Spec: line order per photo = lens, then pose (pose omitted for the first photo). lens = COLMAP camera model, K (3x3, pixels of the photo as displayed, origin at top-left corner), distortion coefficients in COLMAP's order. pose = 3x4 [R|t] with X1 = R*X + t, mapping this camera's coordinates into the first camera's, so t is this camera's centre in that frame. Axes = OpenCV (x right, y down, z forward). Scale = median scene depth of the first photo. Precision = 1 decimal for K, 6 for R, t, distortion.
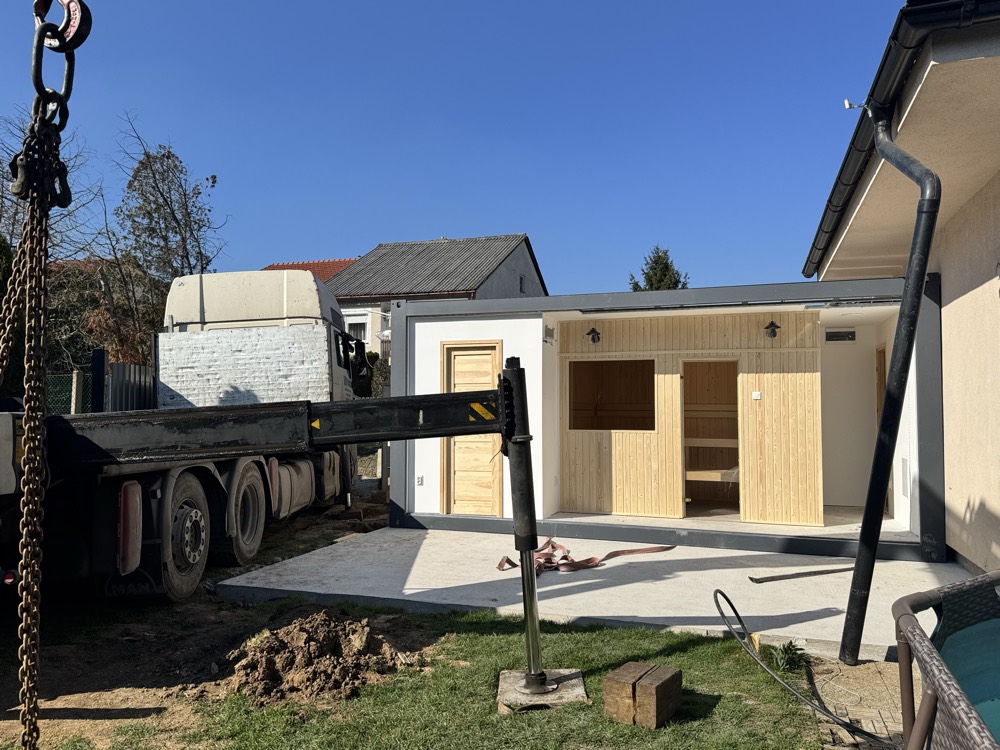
lens RADIAL K [[761.4, 0, 498.8], [0, 761.4, 374.0], [0, 0, 1]] dist [0.121847, -0.040340]
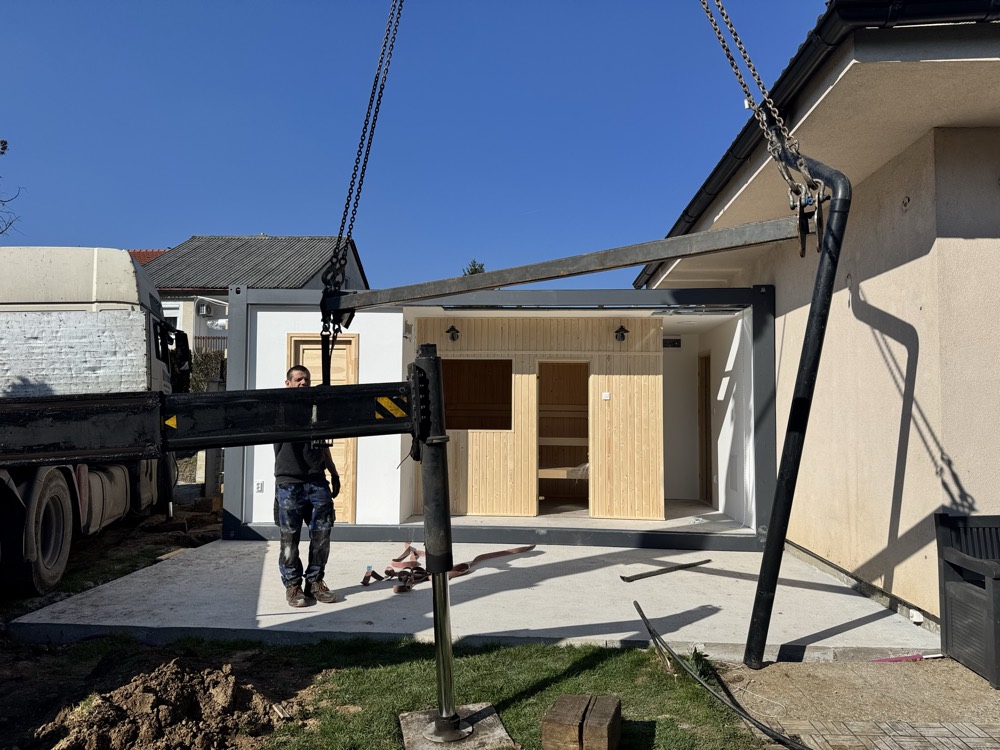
lens RADIAL K [[721.9, 0, 499.6], [0, 721.9, 372.9], [0, 0, 1]] dist [0.077146, -0.046111]
pose [[0.968141, 0.020620, 0.249556, -0.063506], [-0.019135, 0.999782, -0.008378, 0.009575], [-0.249674, 0.003336, 0.968324, 0.124466]]
